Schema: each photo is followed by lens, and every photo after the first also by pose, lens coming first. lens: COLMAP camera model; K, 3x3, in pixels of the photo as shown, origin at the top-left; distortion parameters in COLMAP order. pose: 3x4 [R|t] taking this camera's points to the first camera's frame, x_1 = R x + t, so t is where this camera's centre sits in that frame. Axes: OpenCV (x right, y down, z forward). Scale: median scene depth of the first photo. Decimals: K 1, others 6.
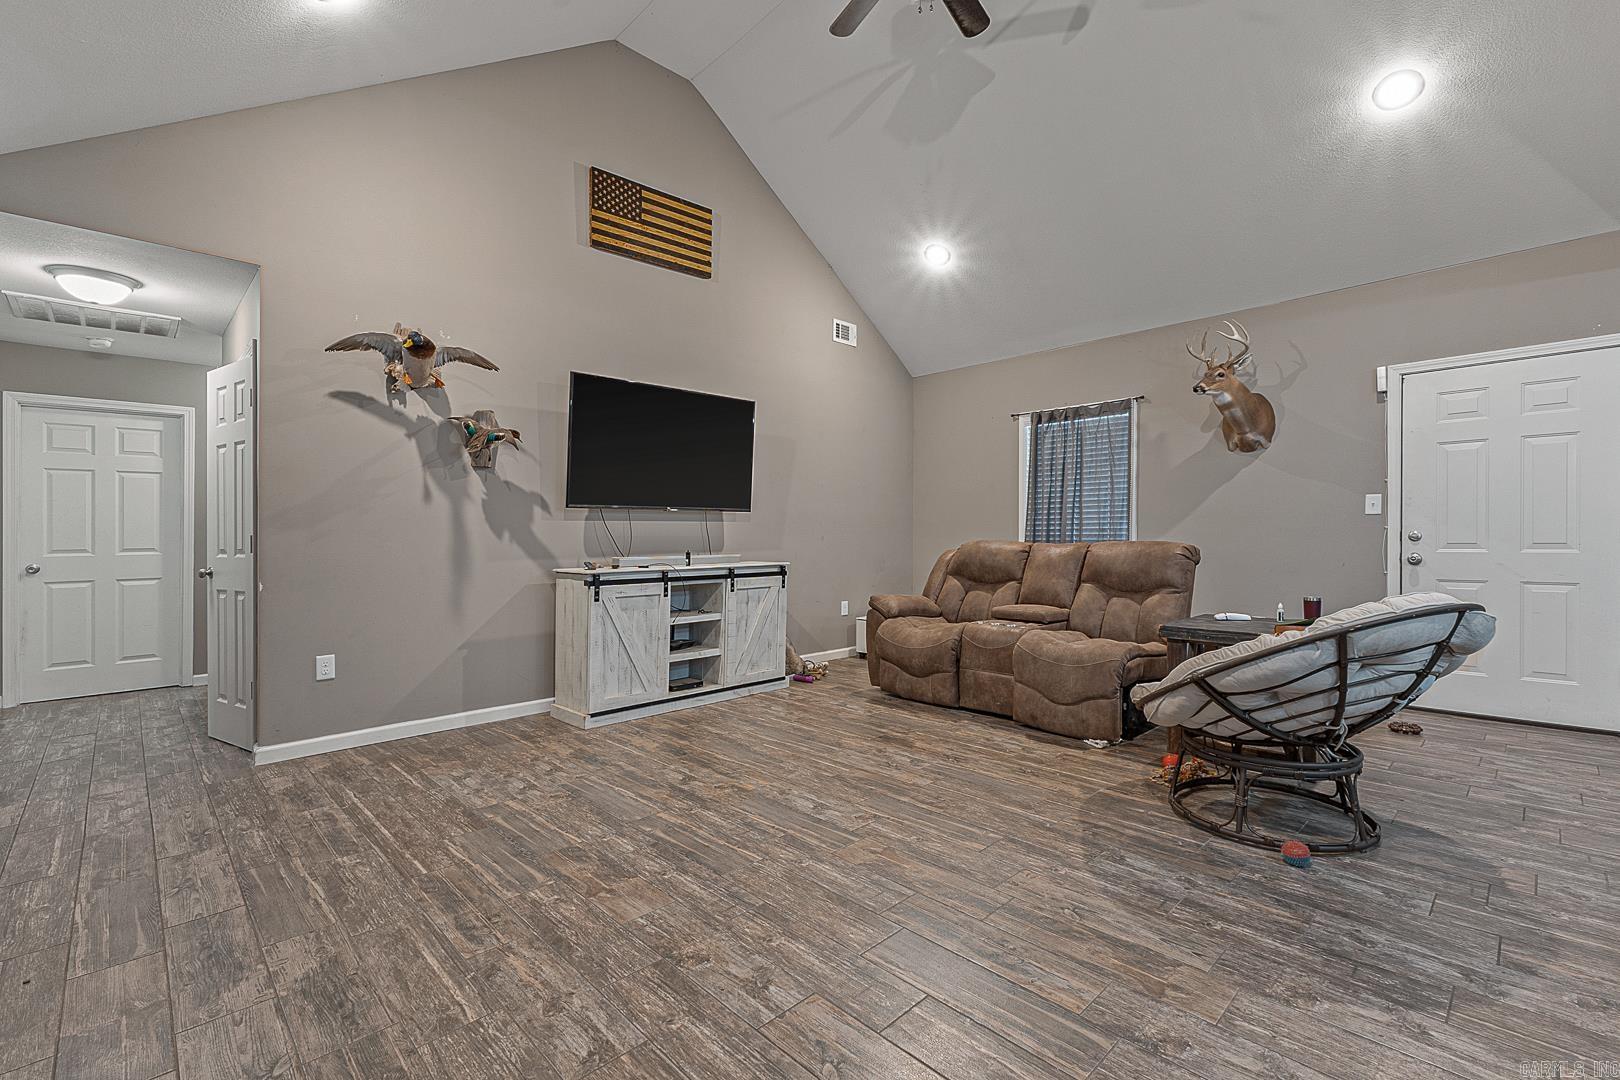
lens RADIAL K [[698.9, 0, 823.0], [0, 698.9, 543.7], [0, 0, 1]] dist [0.002662, 0.000781]
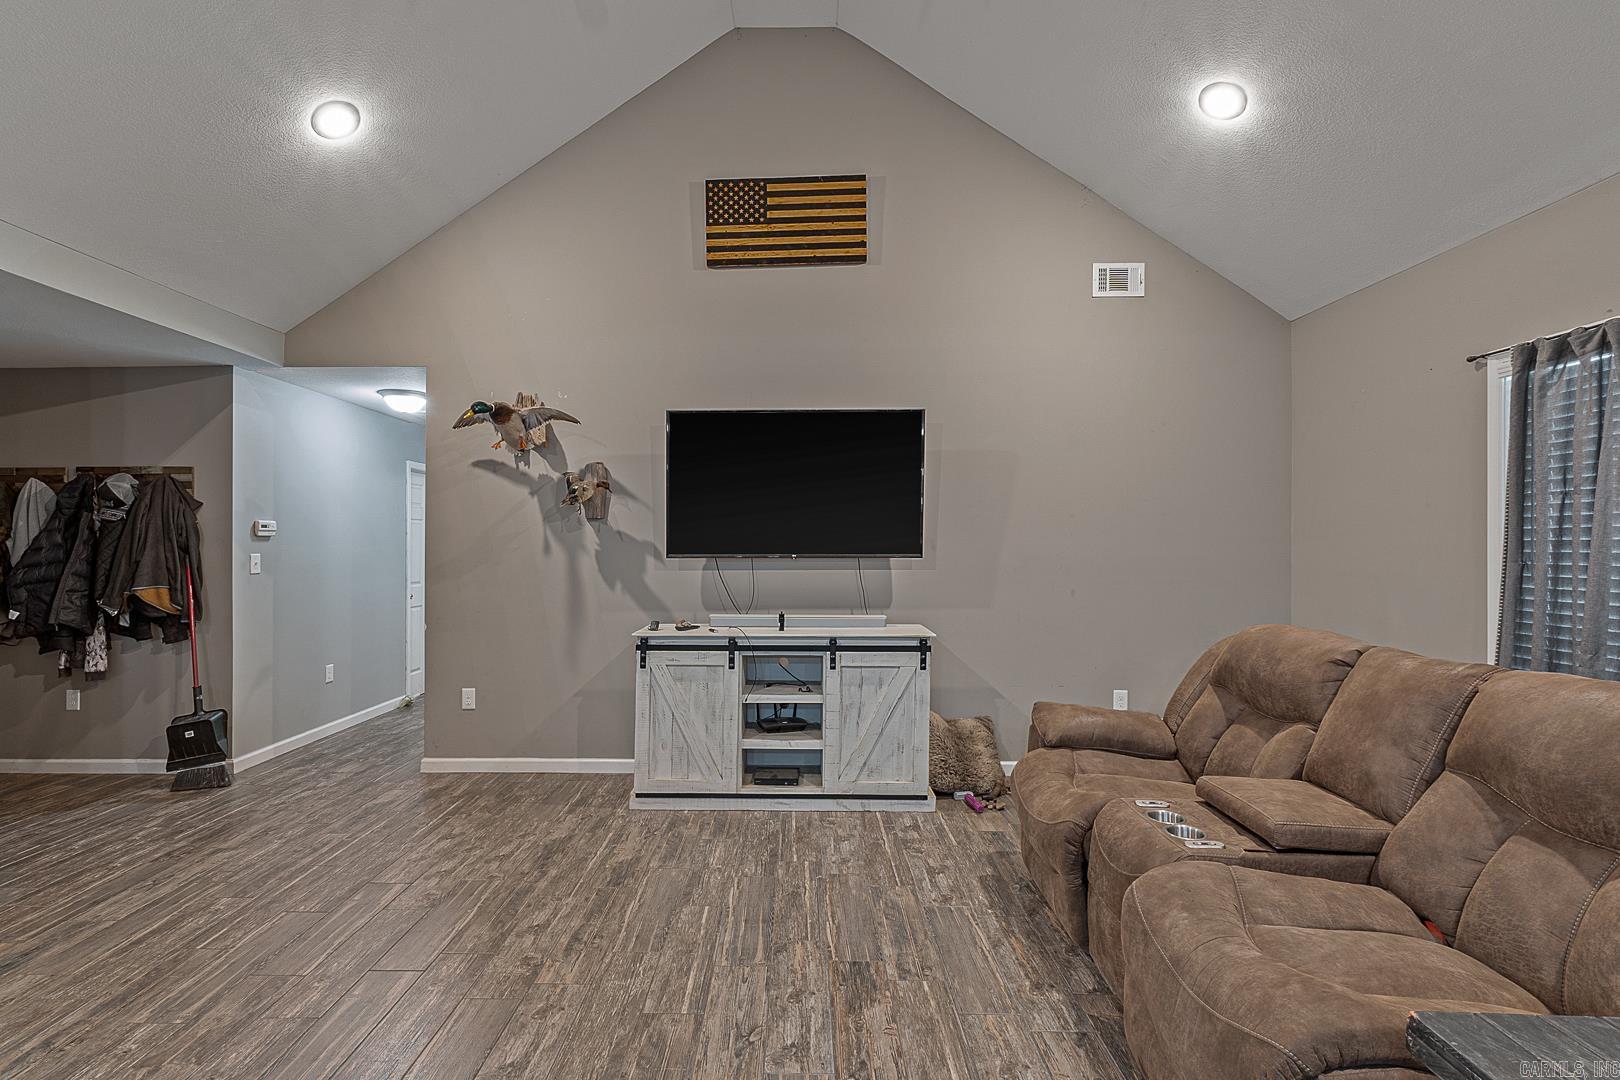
lens RADIAL K [[698.9, 0, 776.3], [0, 698.9, 542.4], [0, 0, 1]] dist [0.002662, 0.000781]
pose [[0.701527, 0.003044, -0.712637, 0.418372], [-0.012890, 0.999881, -0.008417, -0.070175], [0.712527, 0.015091, 0.701483, 0.481015]]
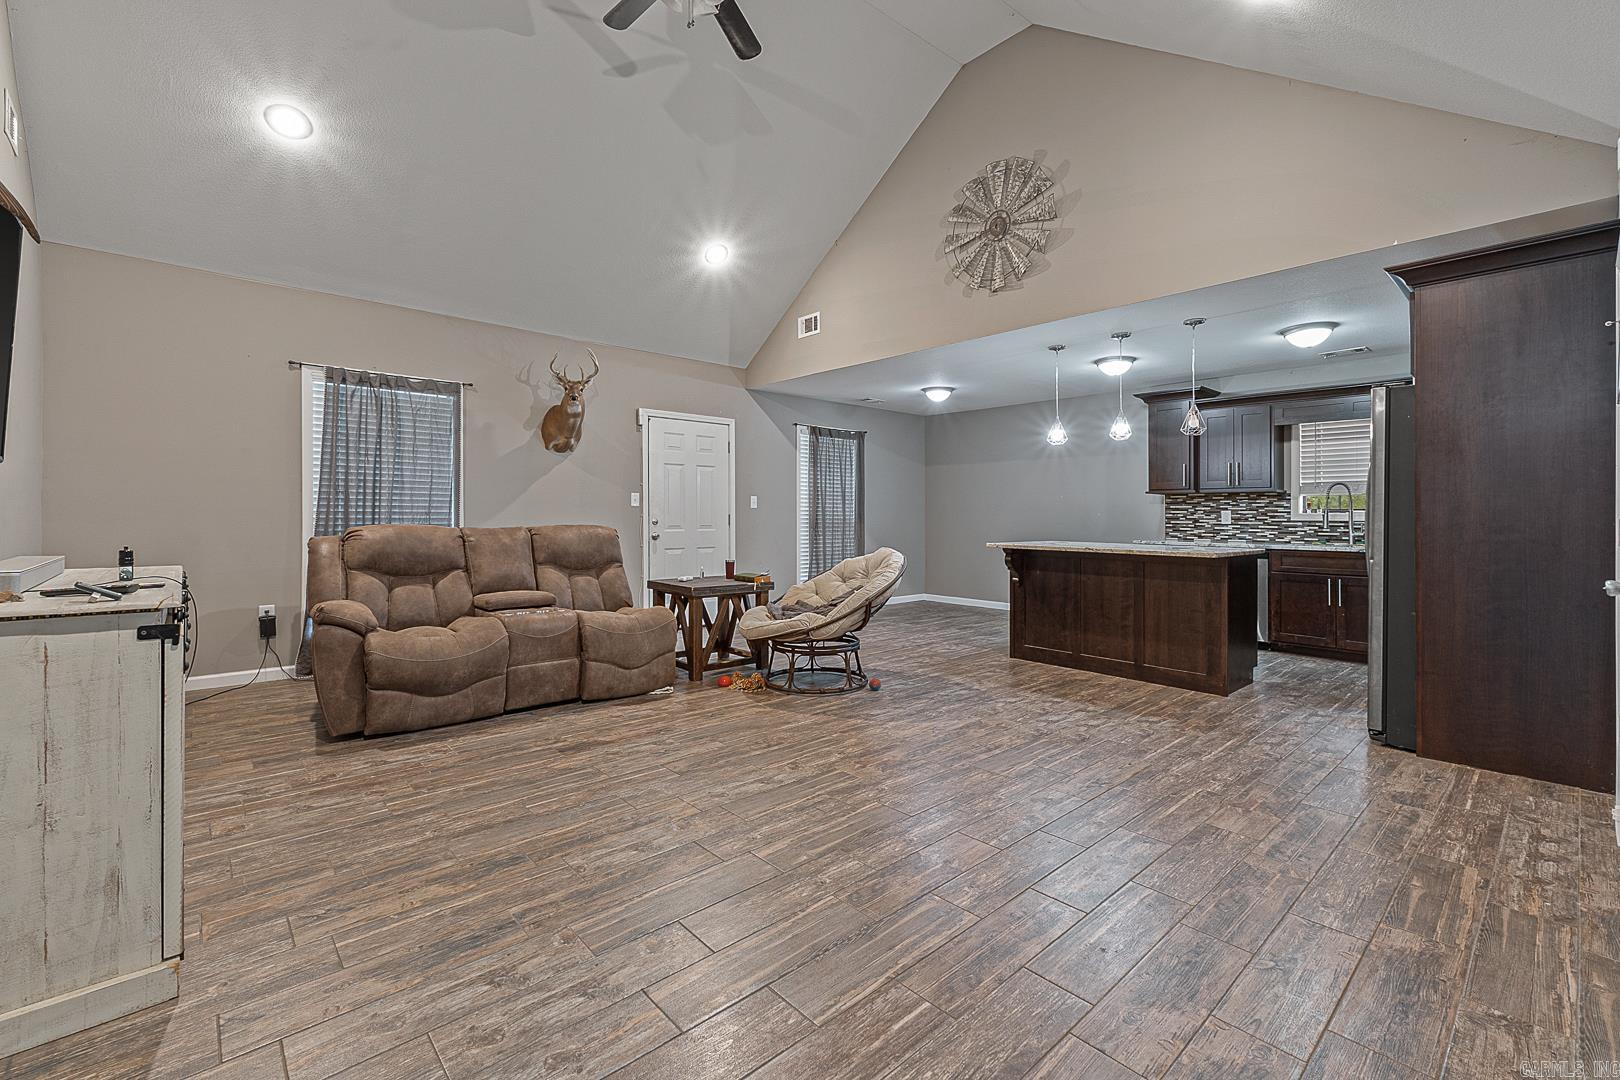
lens RADIAL K [[698.9, 0, 794.8], [0, 698.9, 531.5], [0, 0, 1]] dist [0.002662, 0.000781]
pose [[0.061392, -0.011620, 0.998046, -0.696252], [0.005872, 0.999919, 0.011281, -0.004088], [-0.998096, 0.005168, 0.061456, 0.598339]]
